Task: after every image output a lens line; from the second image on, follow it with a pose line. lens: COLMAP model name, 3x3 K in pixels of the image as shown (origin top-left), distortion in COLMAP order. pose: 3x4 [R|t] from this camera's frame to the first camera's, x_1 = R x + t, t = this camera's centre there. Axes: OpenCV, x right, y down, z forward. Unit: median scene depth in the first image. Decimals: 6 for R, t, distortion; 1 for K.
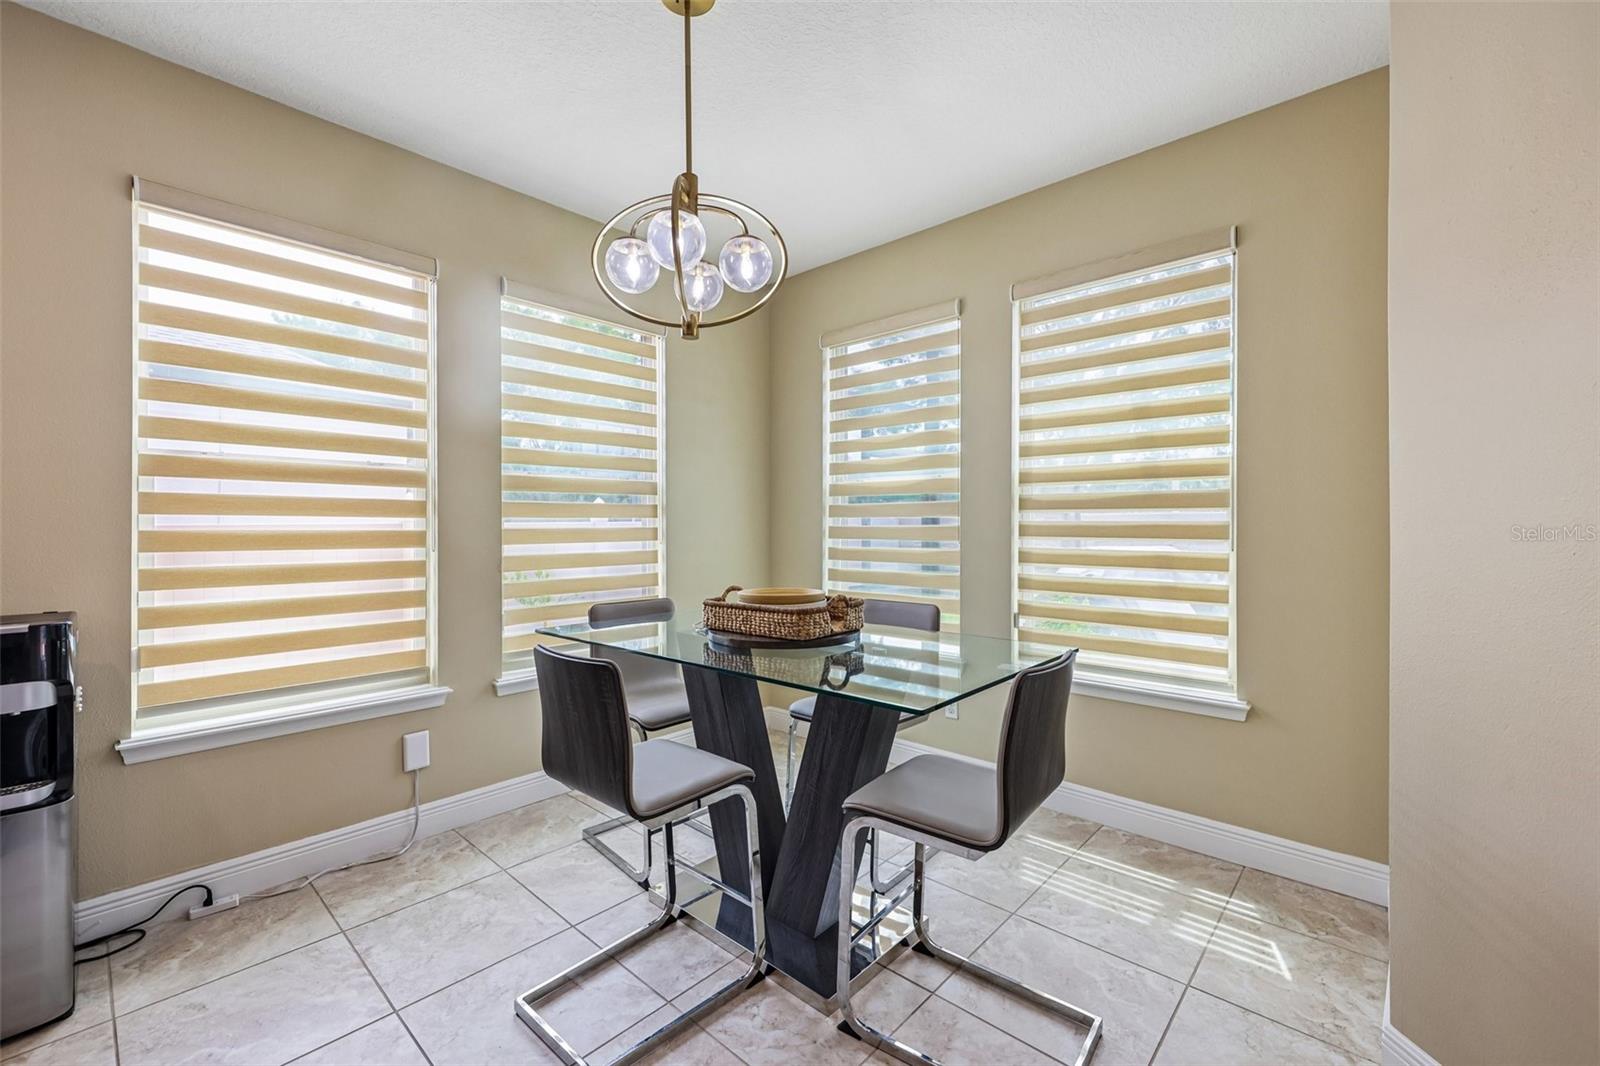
lens RADIAL K [[669.4, 0, 797.0], [0, 669.4, 530.7], [0, 0, 1]] dist [0.002419, 0.000194]
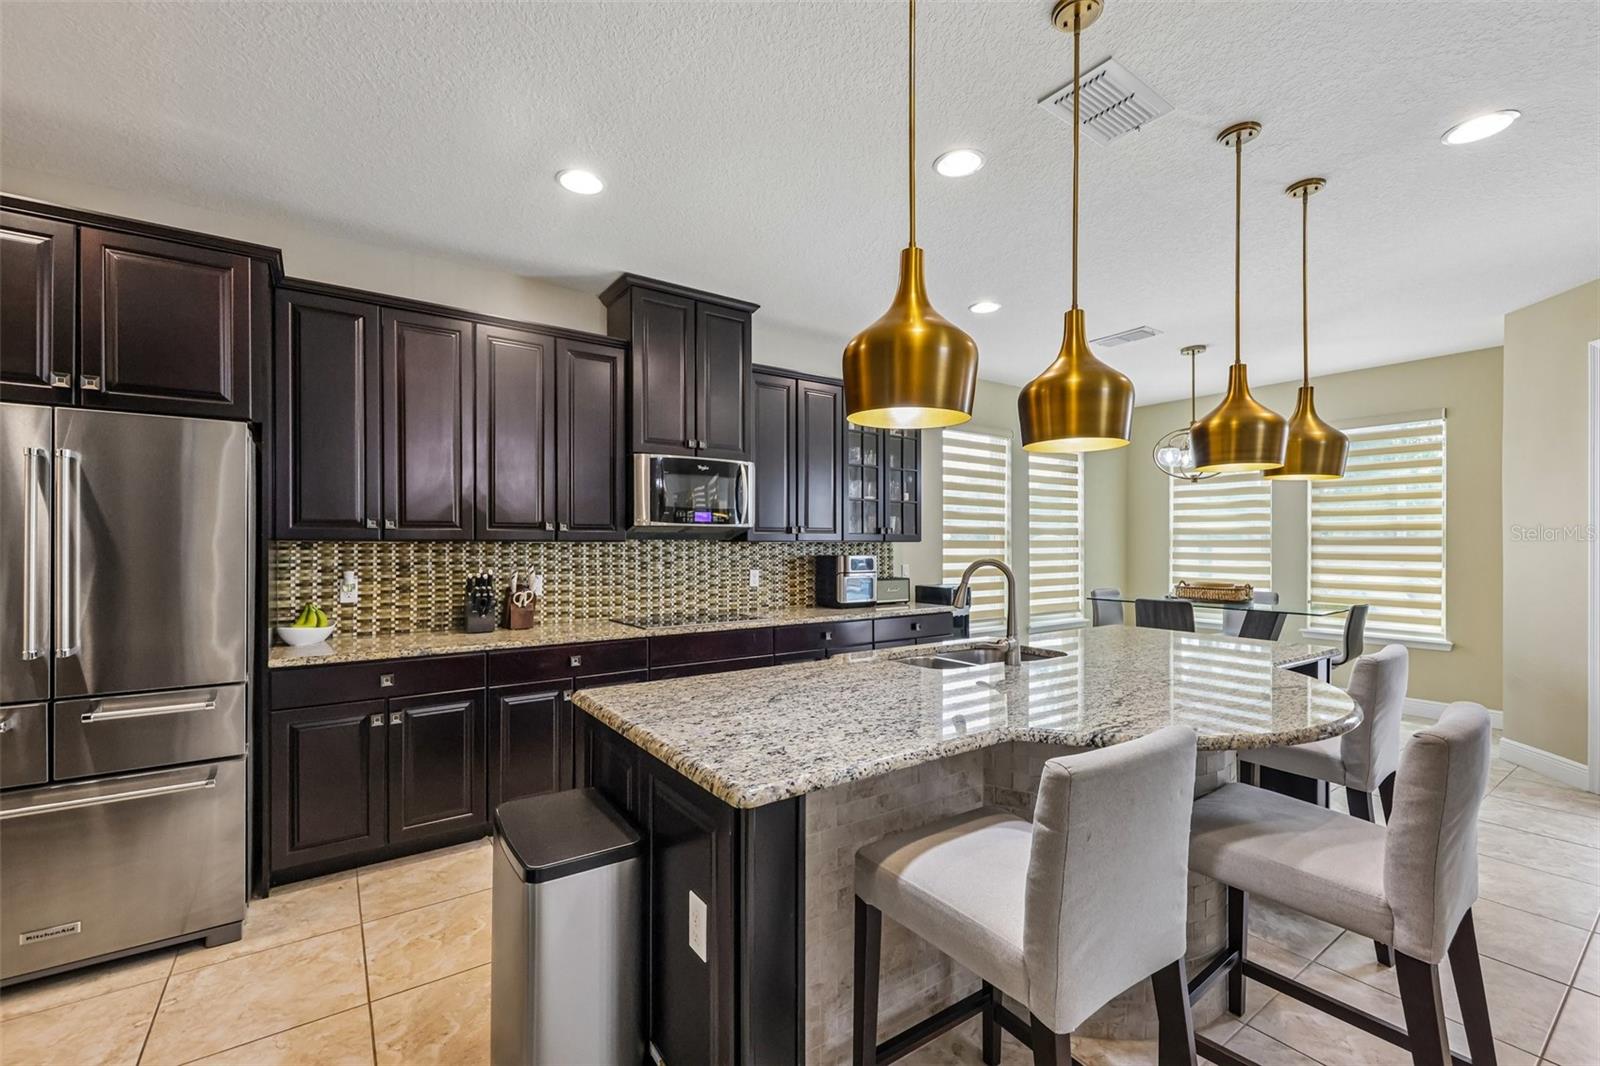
lens RADIAL K [[669.4, 0, 798.4], [0, 669.4, 540.7], [0, 0, 1]] dist [0.002419, 0.000194]
pose [[0.971486, -0.000217, -0.237096, -0.724601], [-0.001268, 0.999981, -0.006110, -0.034886], [0.237093, 0.006237, 0.971467, -1.358909]]
